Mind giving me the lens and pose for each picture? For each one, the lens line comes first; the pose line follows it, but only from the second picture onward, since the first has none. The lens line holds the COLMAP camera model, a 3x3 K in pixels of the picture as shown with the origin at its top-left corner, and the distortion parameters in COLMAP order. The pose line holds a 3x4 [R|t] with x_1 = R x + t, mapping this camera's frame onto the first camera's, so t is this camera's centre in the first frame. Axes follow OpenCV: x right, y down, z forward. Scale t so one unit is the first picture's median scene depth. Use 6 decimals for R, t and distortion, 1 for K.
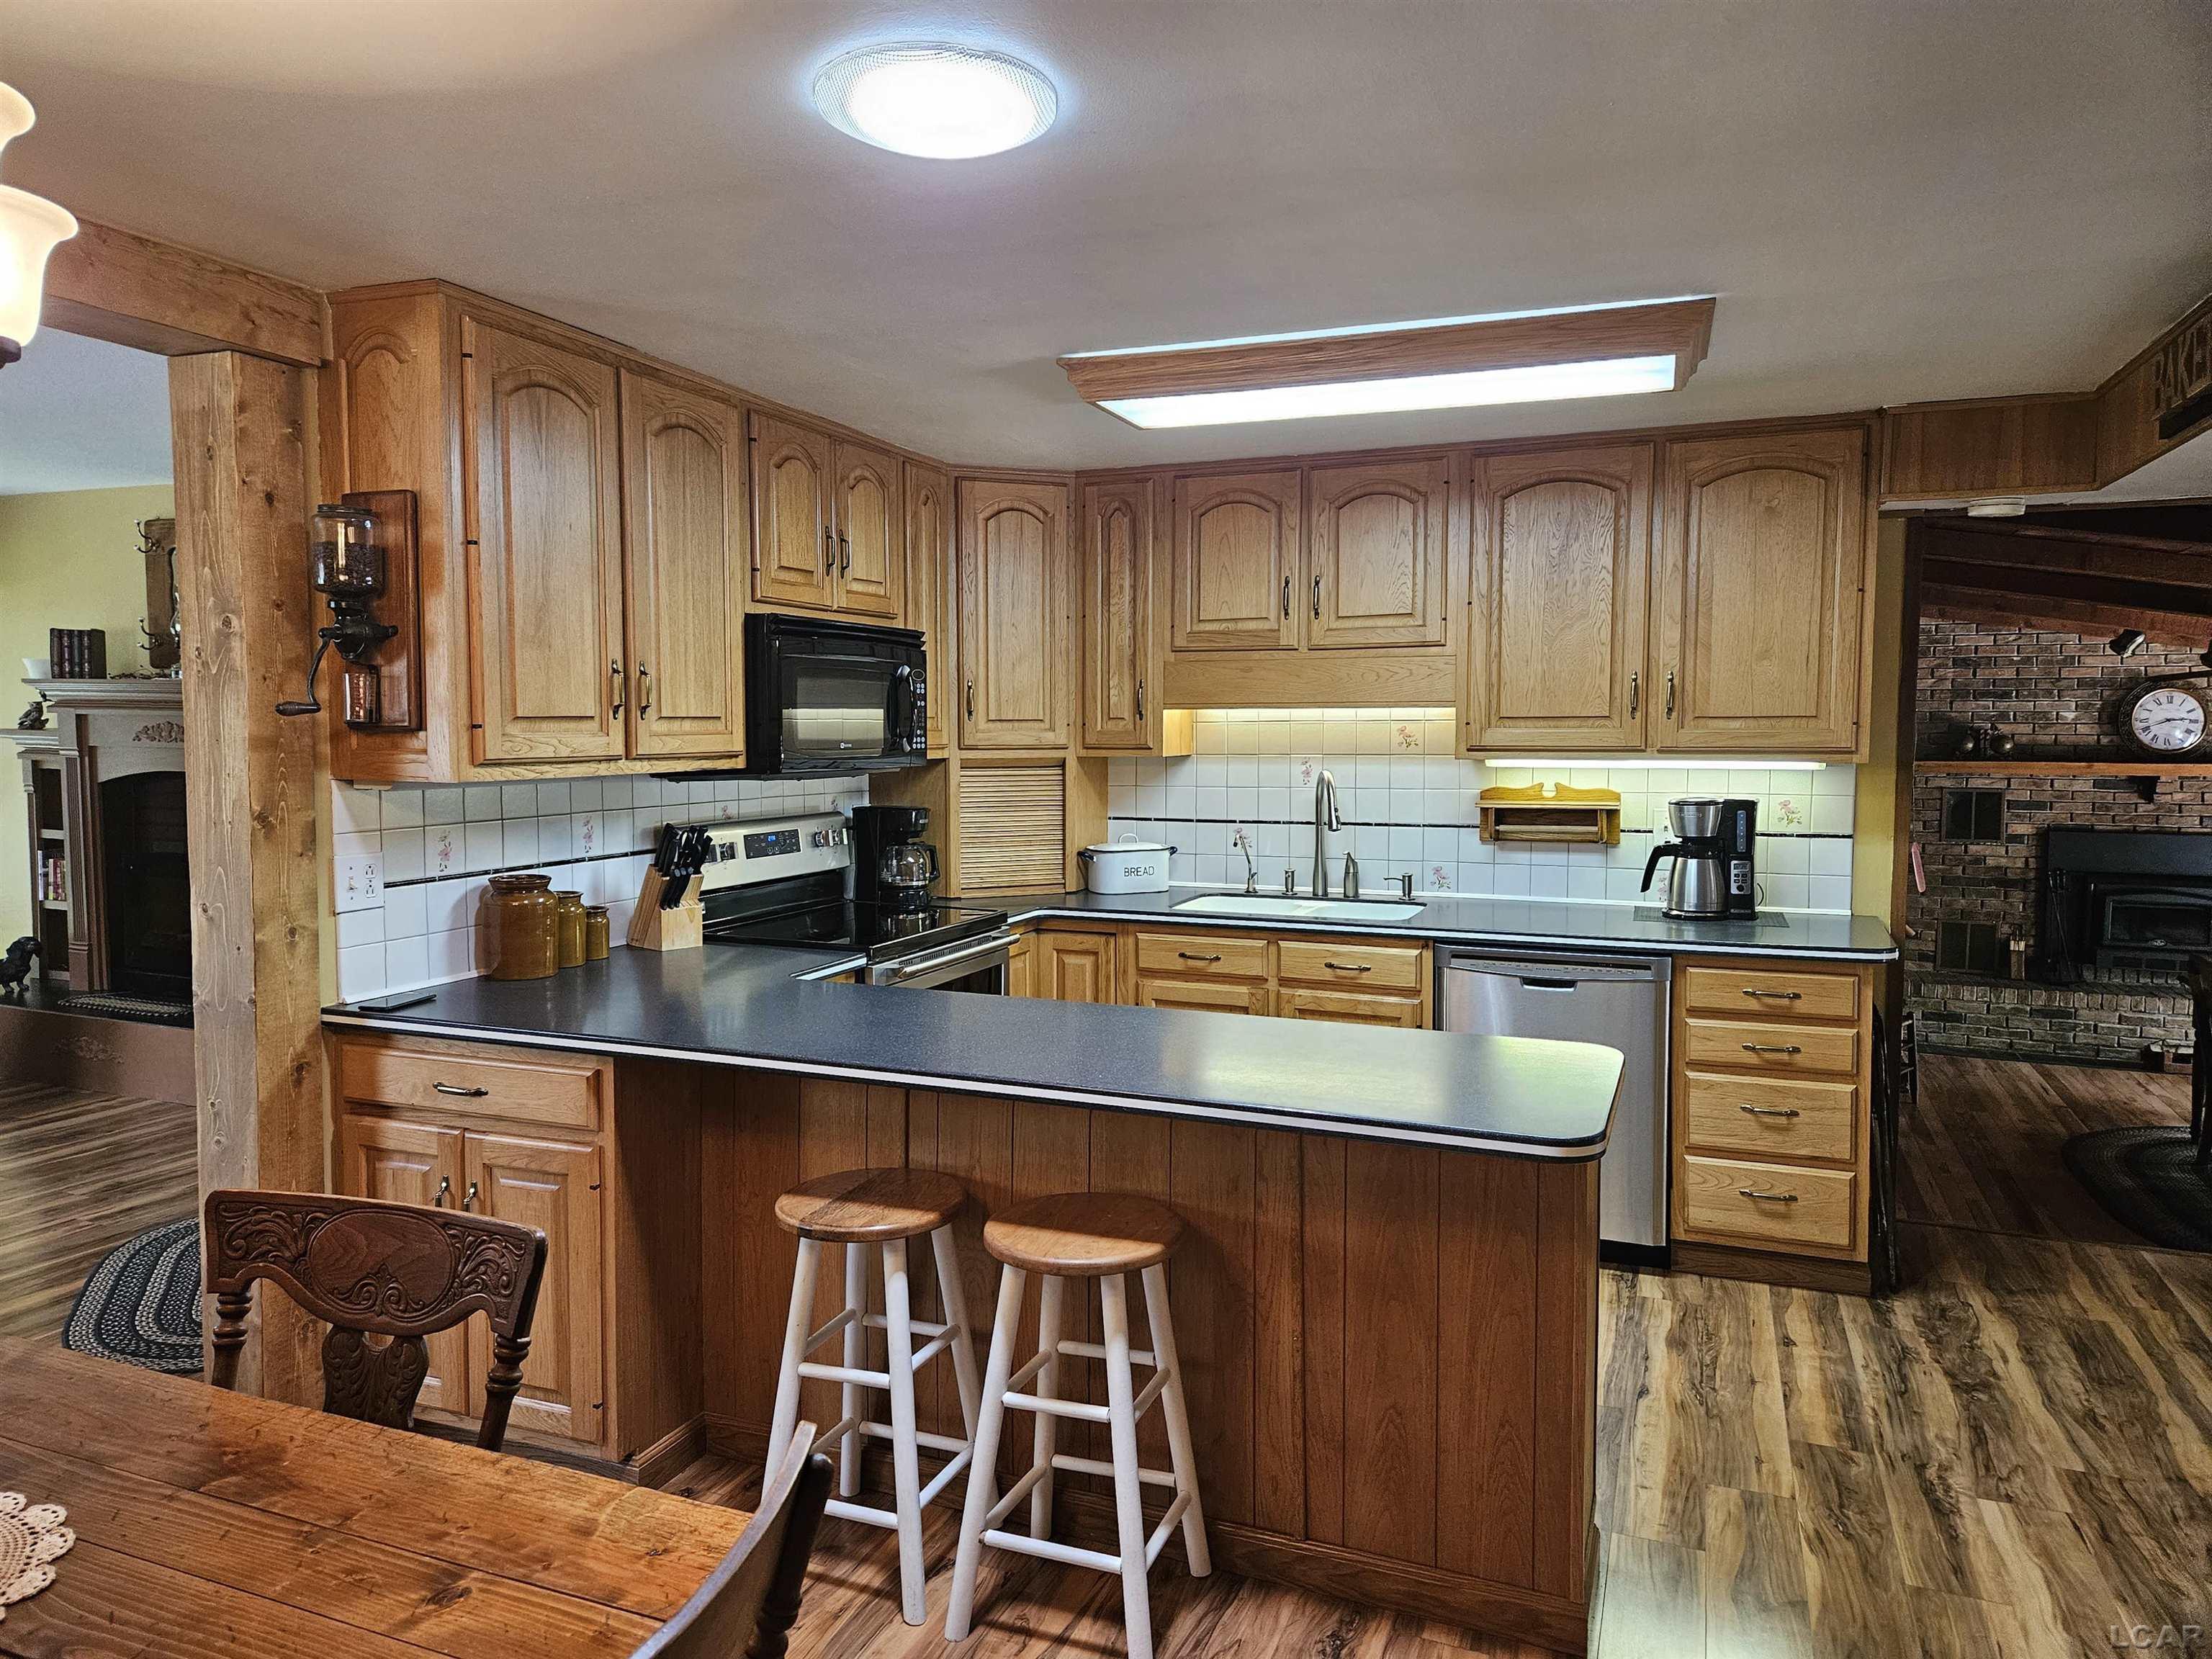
lens RADIAL K [[1469.2, 0, 1109.5], [0, 1469.2, 820.2], [0, 0, 1]] dist [0.067605, -0.054040]
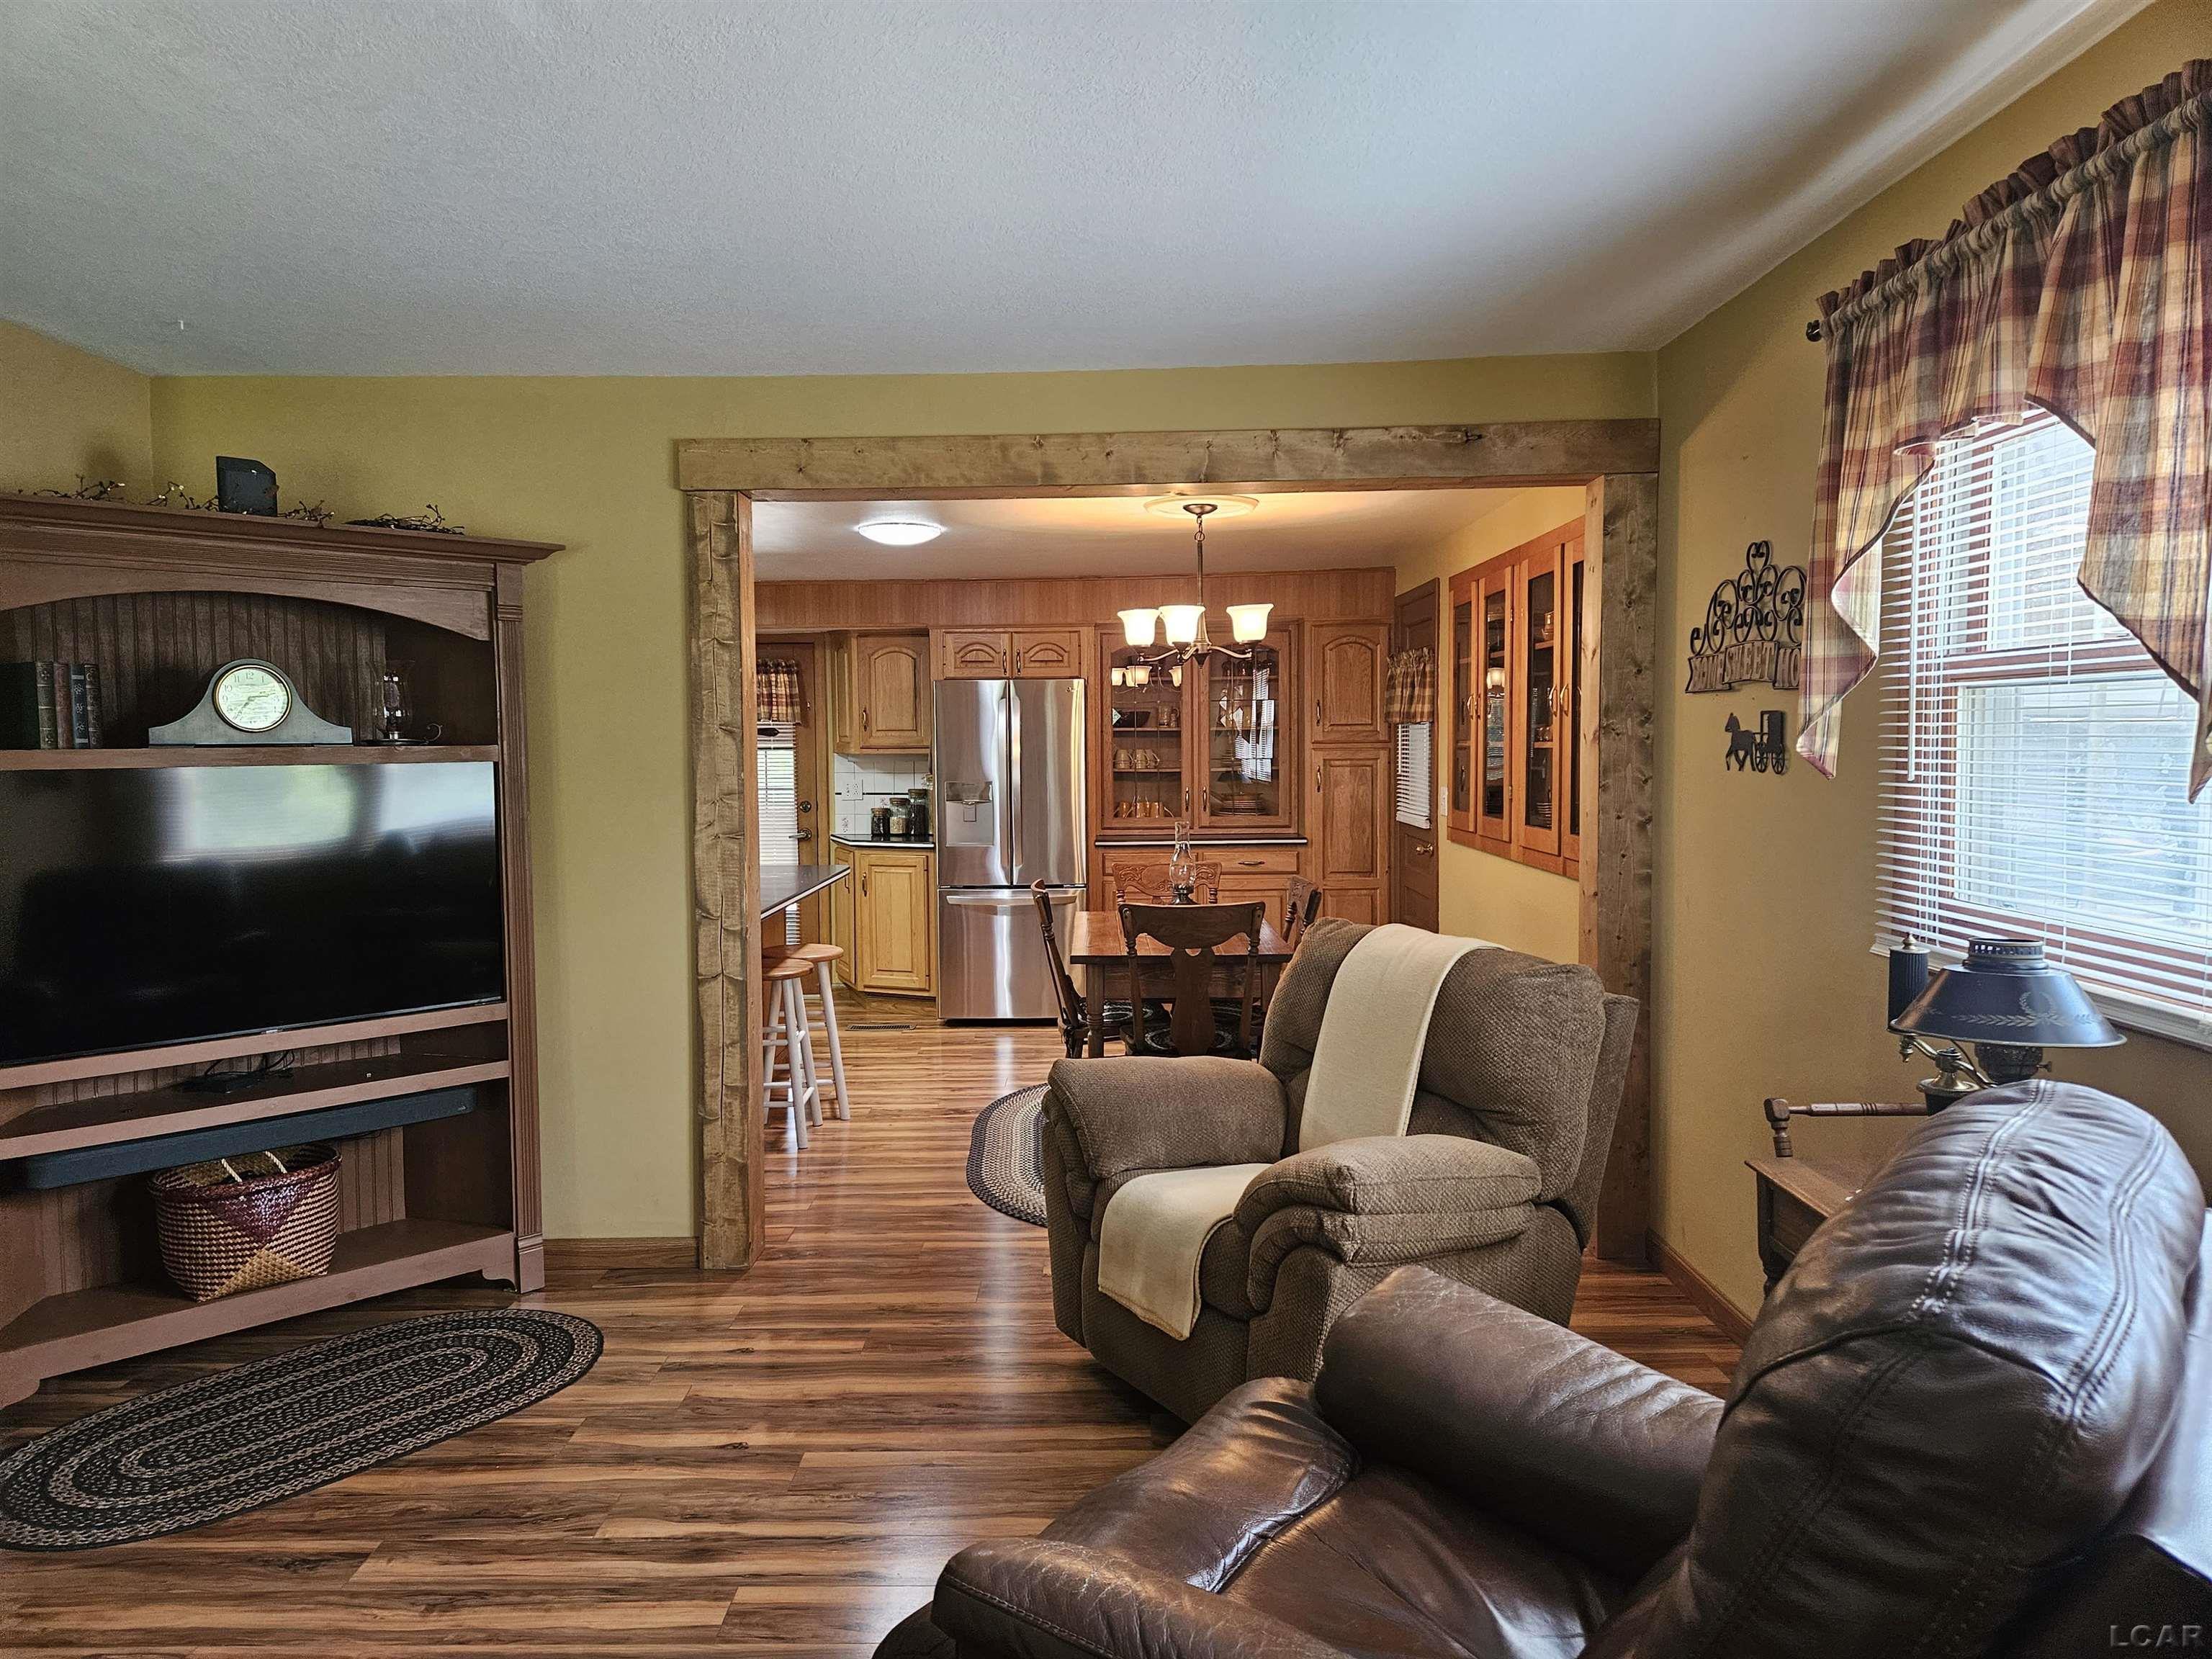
lens RADIAL K [[1469.2, 0, 1079.5], [0, 1469.2, 812.6], [0, 0, 1]] dist [0.067605, -0.054040]
pose [[-0.361875, -0.048524, 0.930963, -0.918457], [0.069866, 0.994424, 0.078990, -0.038779], [-0.929605, 0.093627, -0.356467, 0.539191]]
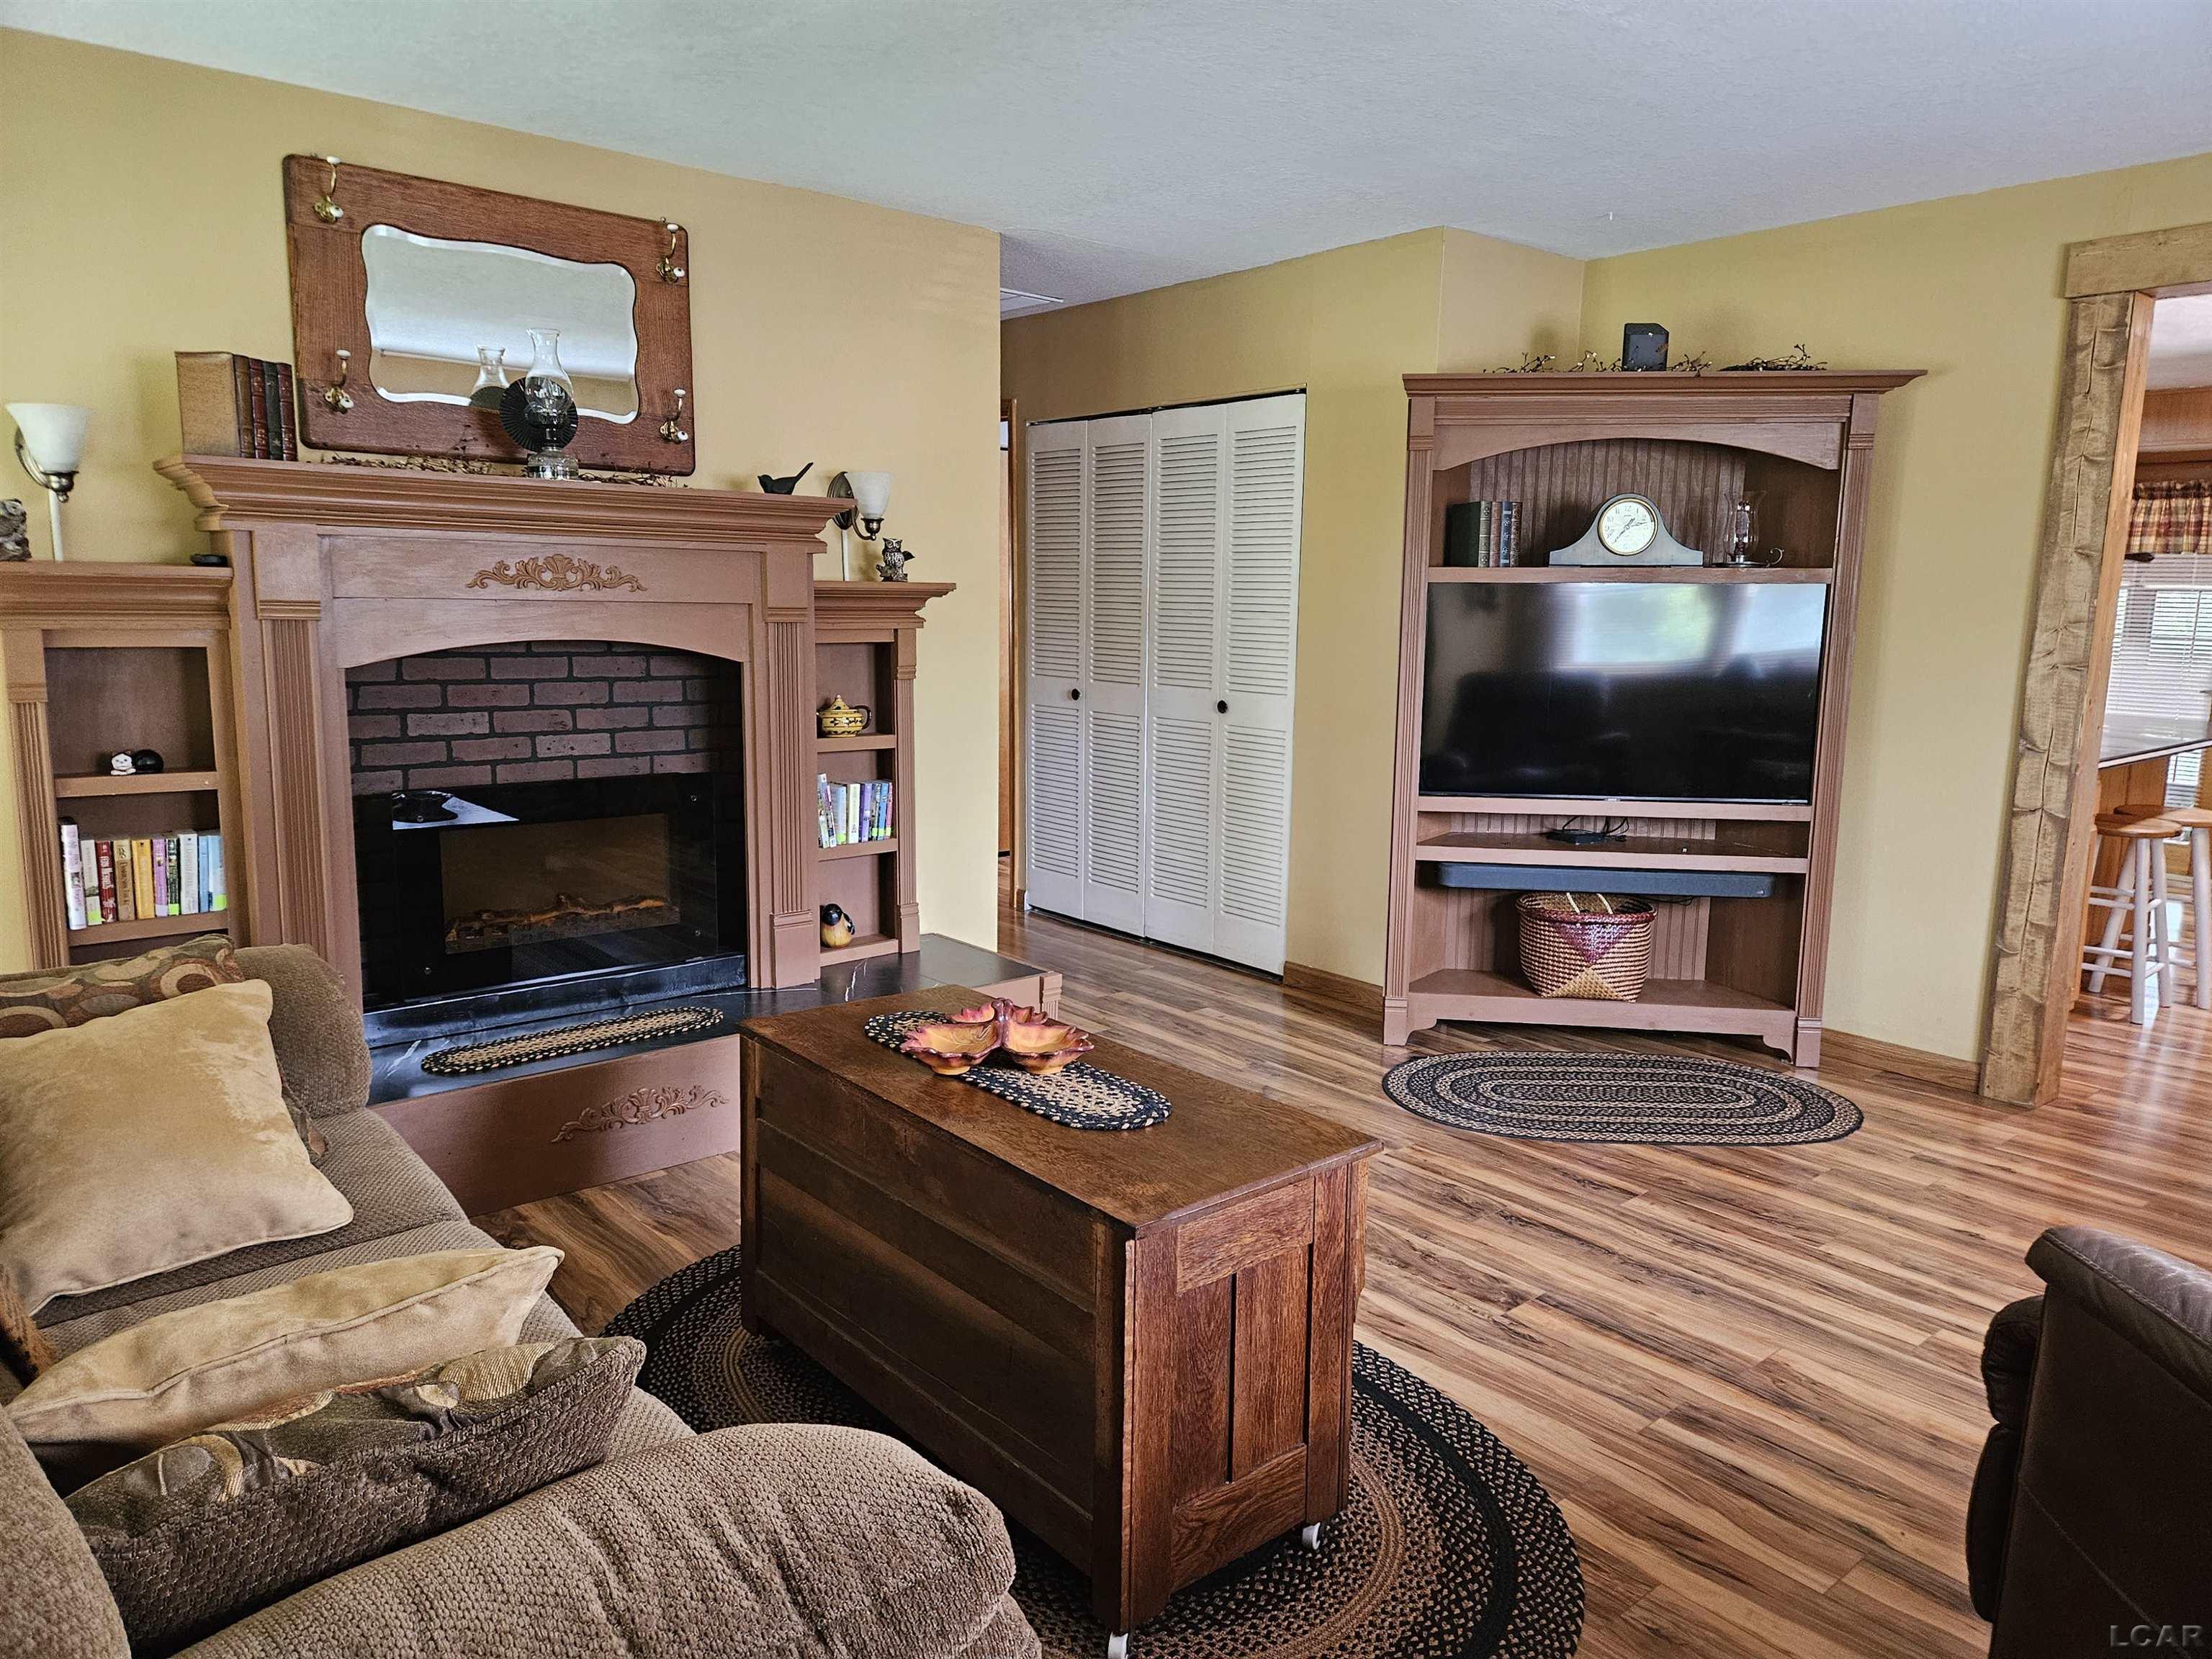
lens RADIAL K [[1469.2, 0, 1093.0], [0, 1469.2, 822.8], [0, 0, 1]] dist [0.067605, -0.054040]
pose [[0.470464, -0.141827, 0.870947, -1.007920], [0.049513, 0.989687, 0.134418, -0.028366], [-0.881029, -0.020115, 0.472634, 0.516003]]
